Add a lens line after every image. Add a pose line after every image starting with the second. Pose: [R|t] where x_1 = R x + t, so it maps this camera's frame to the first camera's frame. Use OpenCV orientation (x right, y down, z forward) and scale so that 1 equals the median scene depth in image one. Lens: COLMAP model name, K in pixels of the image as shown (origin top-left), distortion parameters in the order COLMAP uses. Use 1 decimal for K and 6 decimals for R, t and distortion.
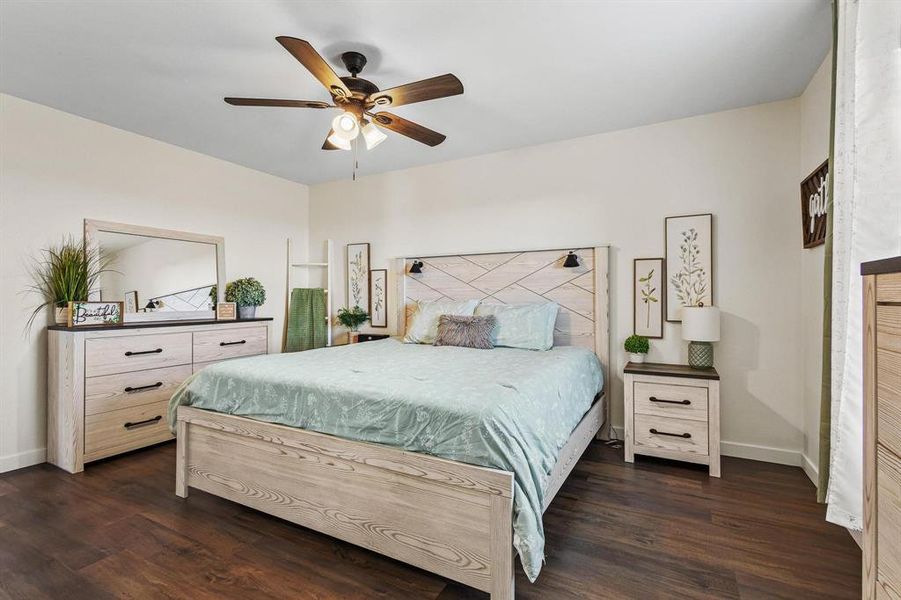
lens RADIAL K [[413.0, 0, 451.4], [0, 413.0, 299.3], [0, 0, 1]] dist [0.007852, -0.002322]
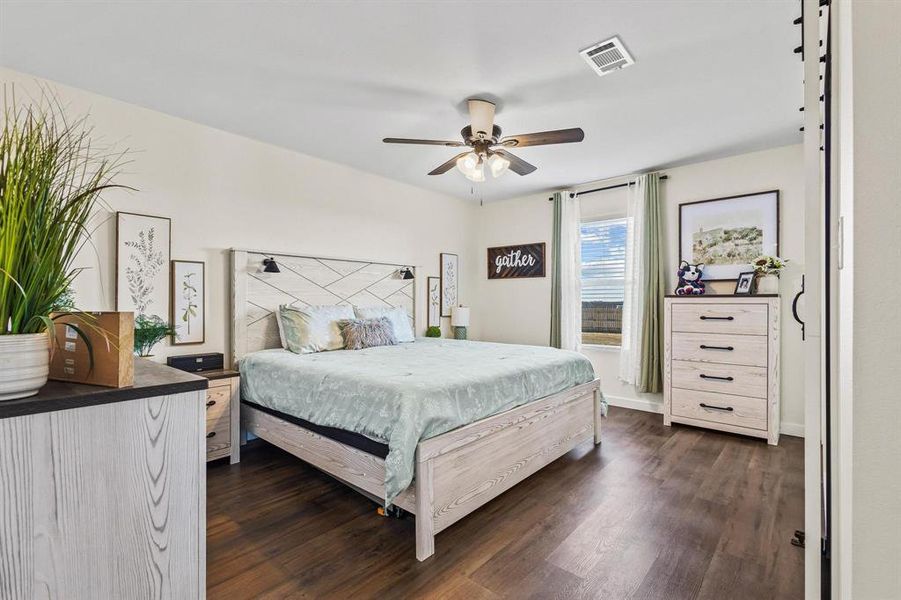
lens RADIAL K [[413.0, 0, 453.5], [0, 413.0, 305.0], [0, 0, 1]] dist [0.007852, -0.002322]
pose [[0.219905, -0.005642, 0.975505, -0.921444], [0.003234, 0.999982, 0.005054, -0.000877], [-0.975516, 0.002043, 0.219919, 0.516297]]
